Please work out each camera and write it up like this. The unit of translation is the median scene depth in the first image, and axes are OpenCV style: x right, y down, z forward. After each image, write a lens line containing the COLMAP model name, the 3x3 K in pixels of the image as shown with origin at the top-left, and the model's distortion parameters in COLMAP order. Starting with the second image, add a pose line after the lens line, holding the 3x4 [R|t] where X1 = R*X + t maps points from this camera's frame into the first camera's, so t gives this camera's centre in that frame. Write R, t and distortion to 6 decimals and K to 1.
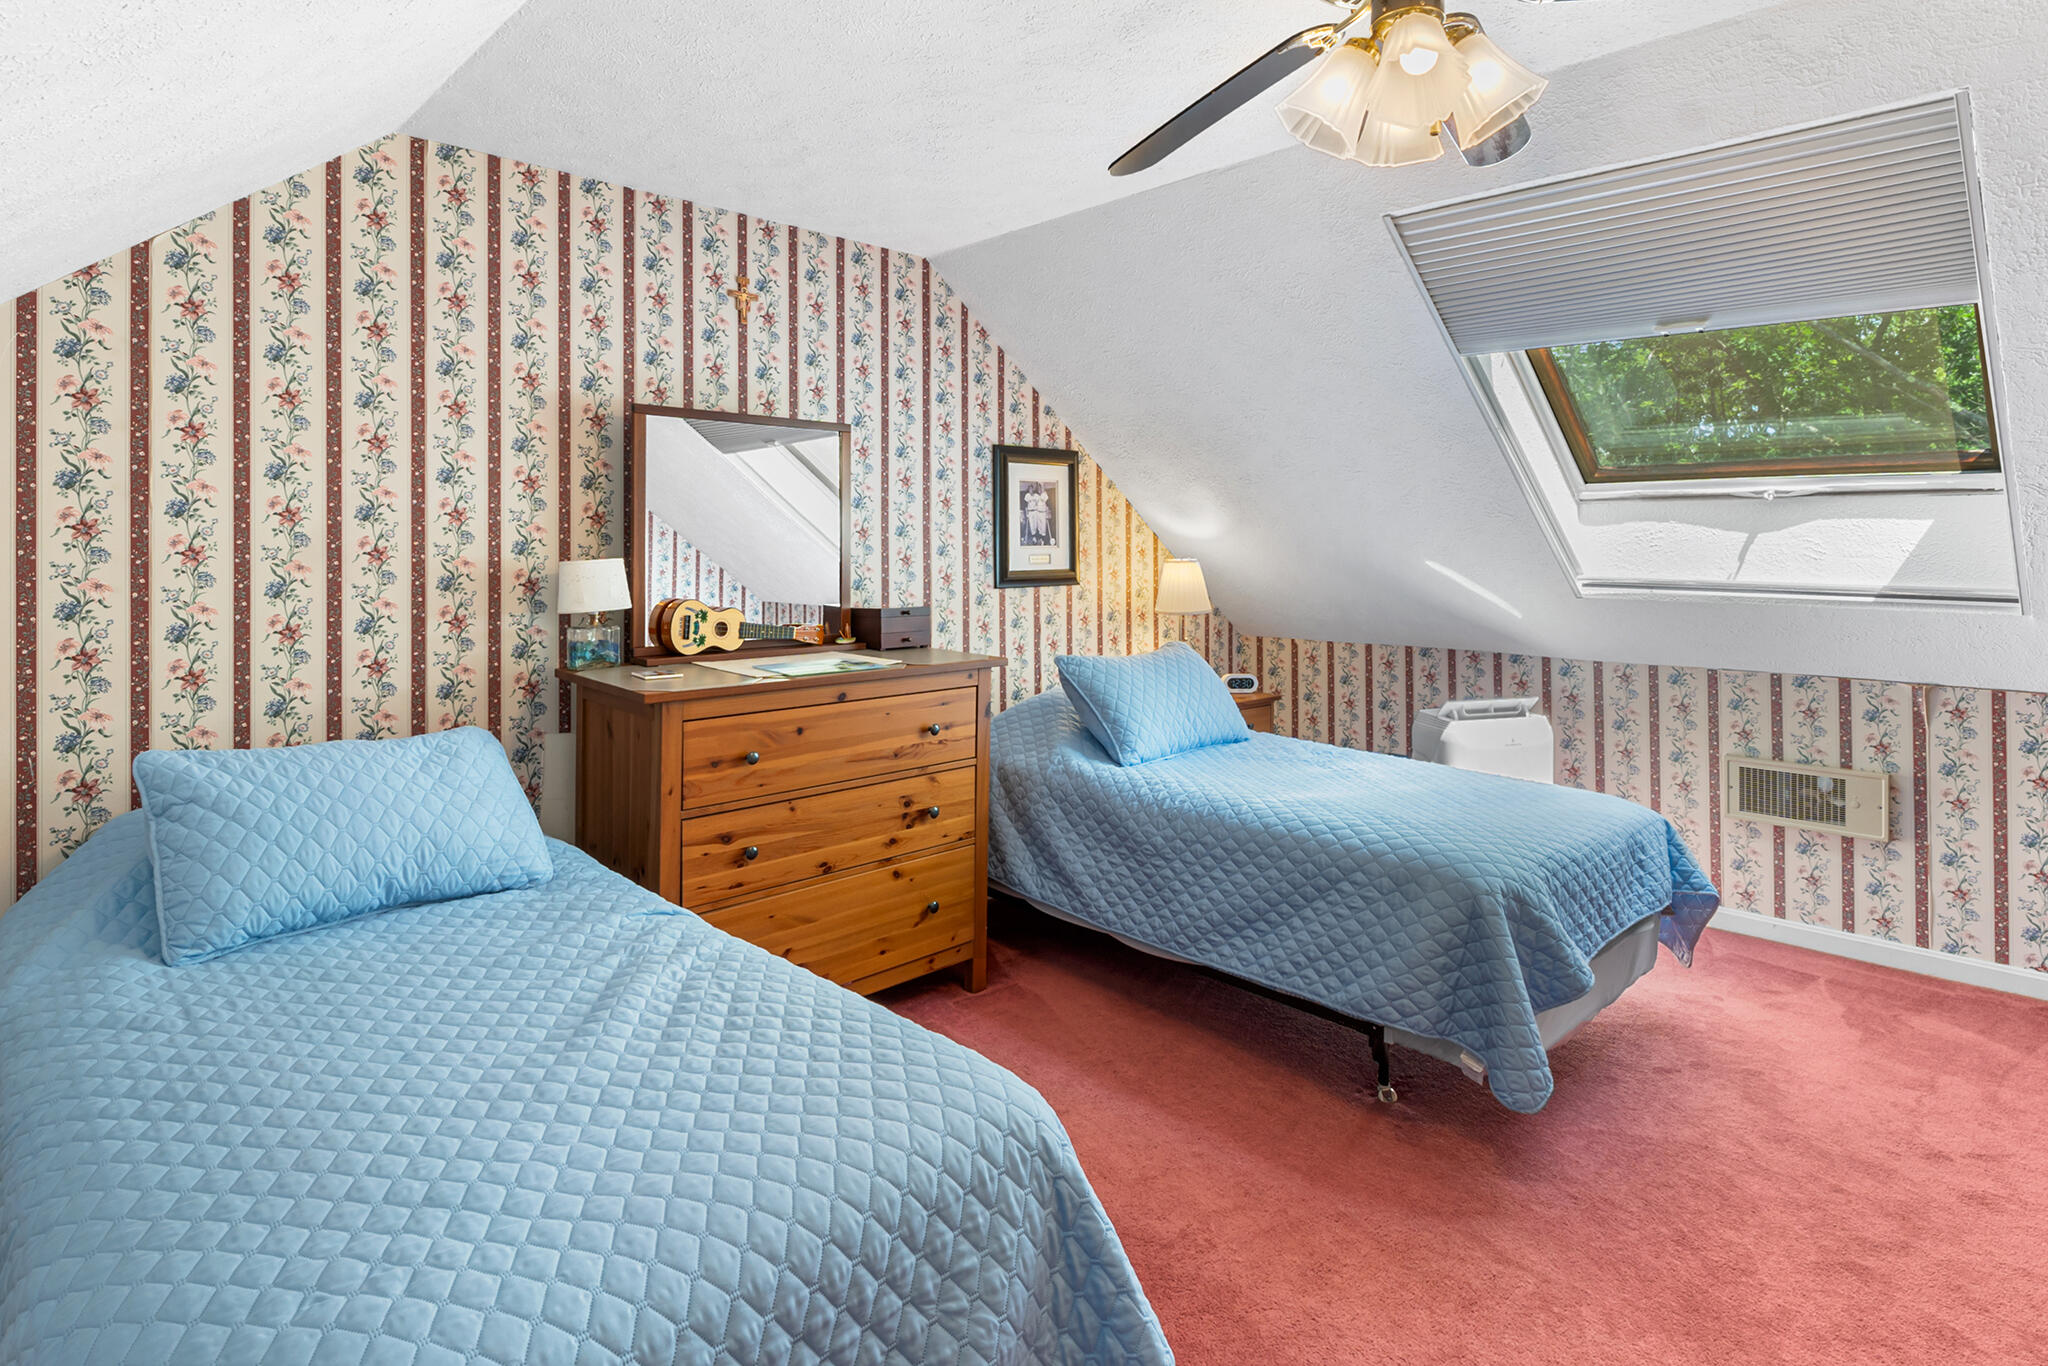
lens RADIAL K [[1064.8, 0, 1024.0], [0, 1064.8, 683.0], [0, 0, 1]] dist [-0.000320, 0.000040]
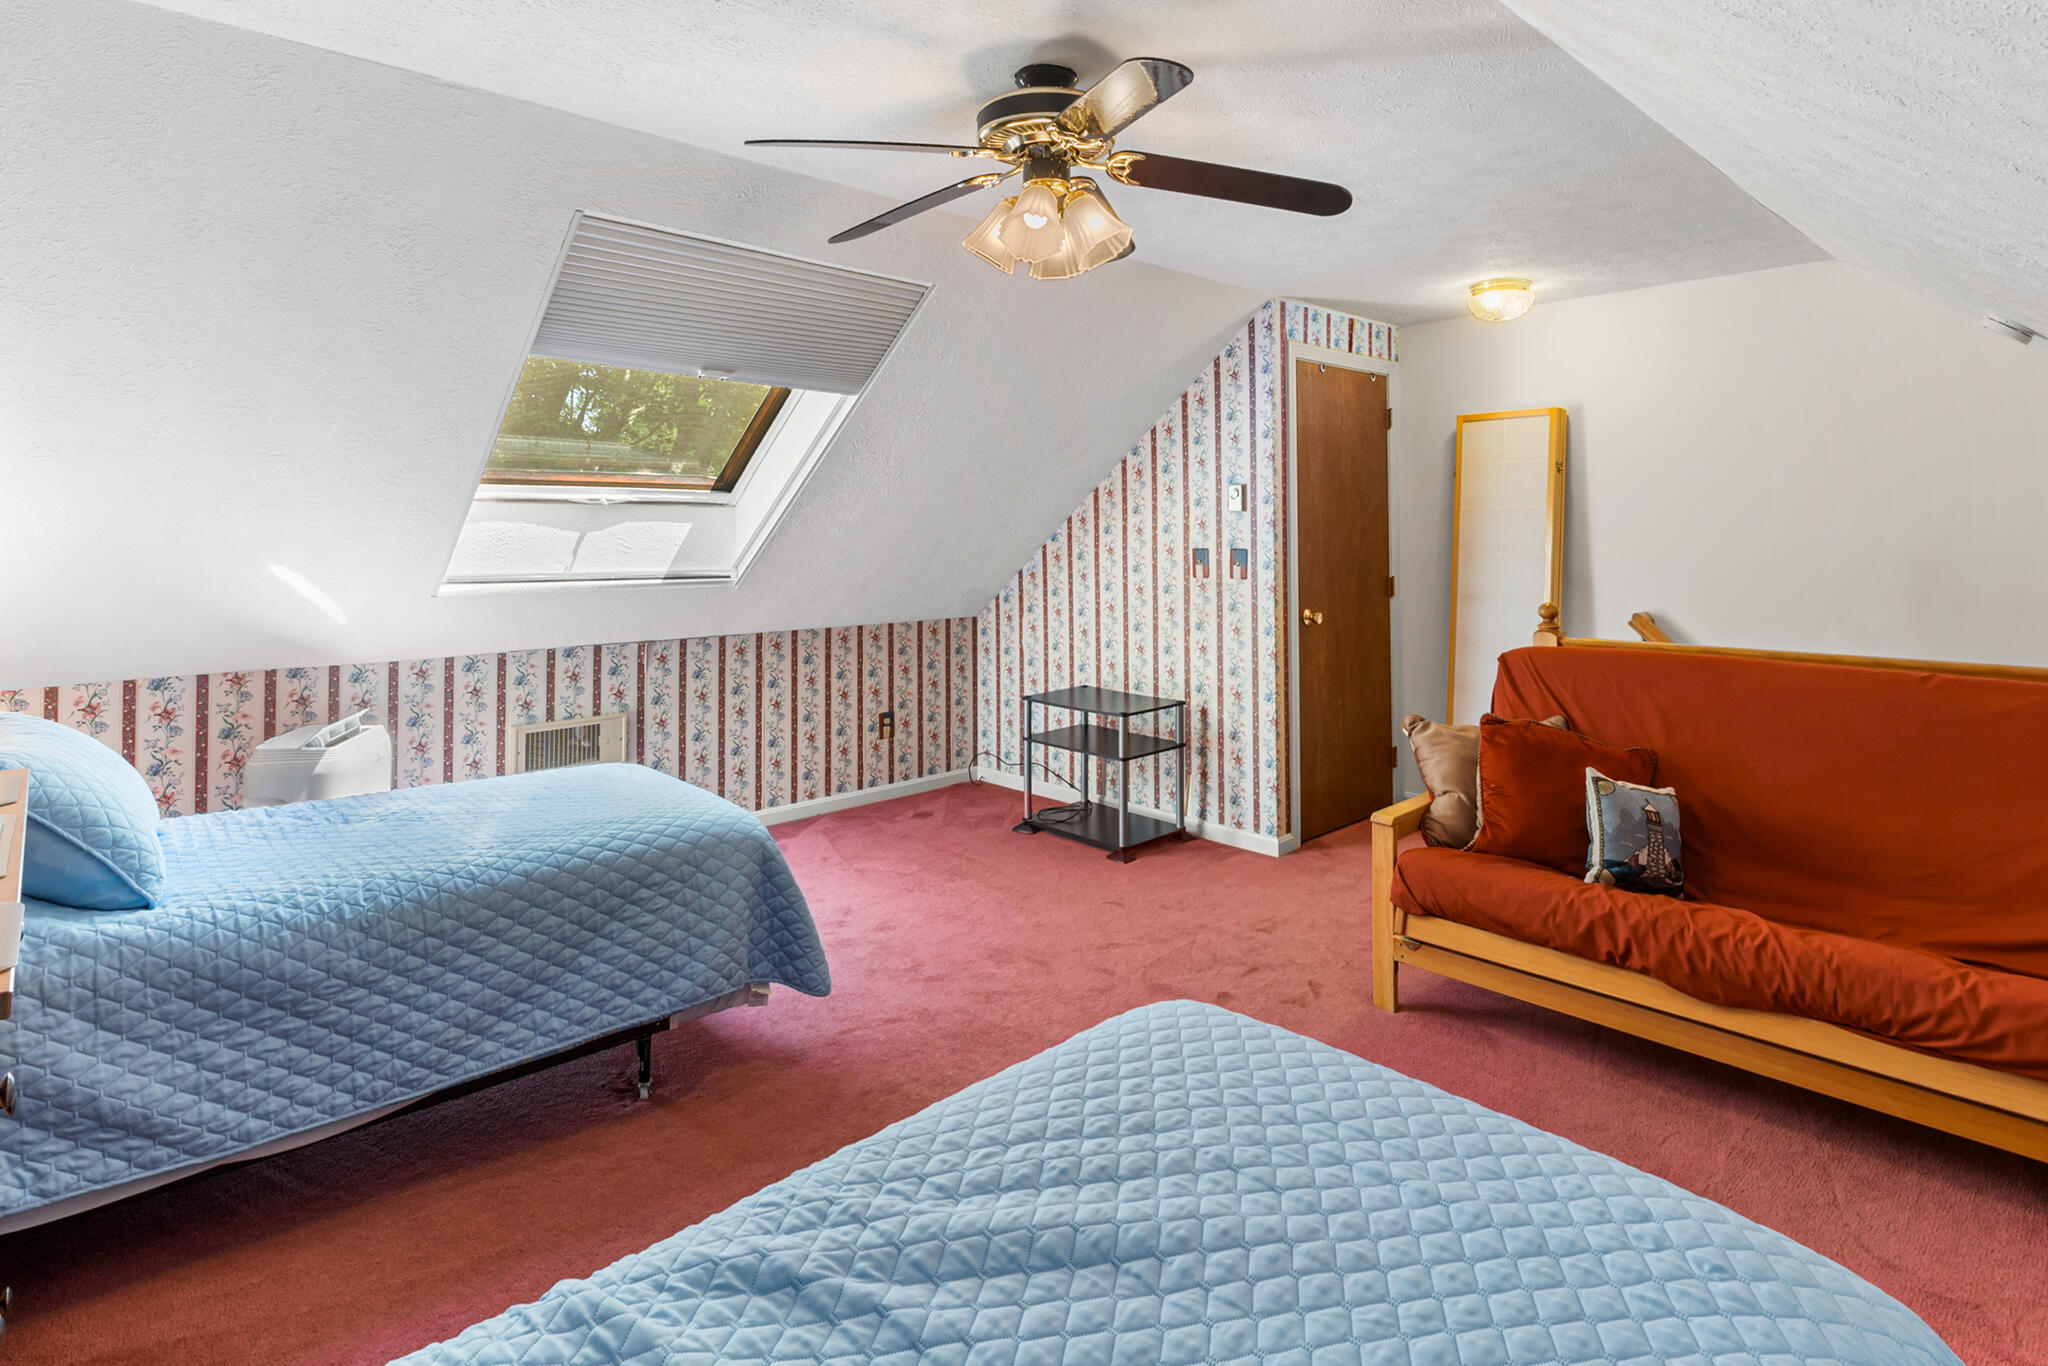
lens RADIAL K [[1044.4, 0, 1024.4], [0, 1044.4, 614.2], [0, 0, 1]] dist [-0.000364, -0.000068]
pose [[0.015665, -0.073707, 0.997157, -0.460434], [0.138198, 0.987867, 0.070850, -0.057638], [-0.990281, 0.136695, 0.025661, 0.438007]]
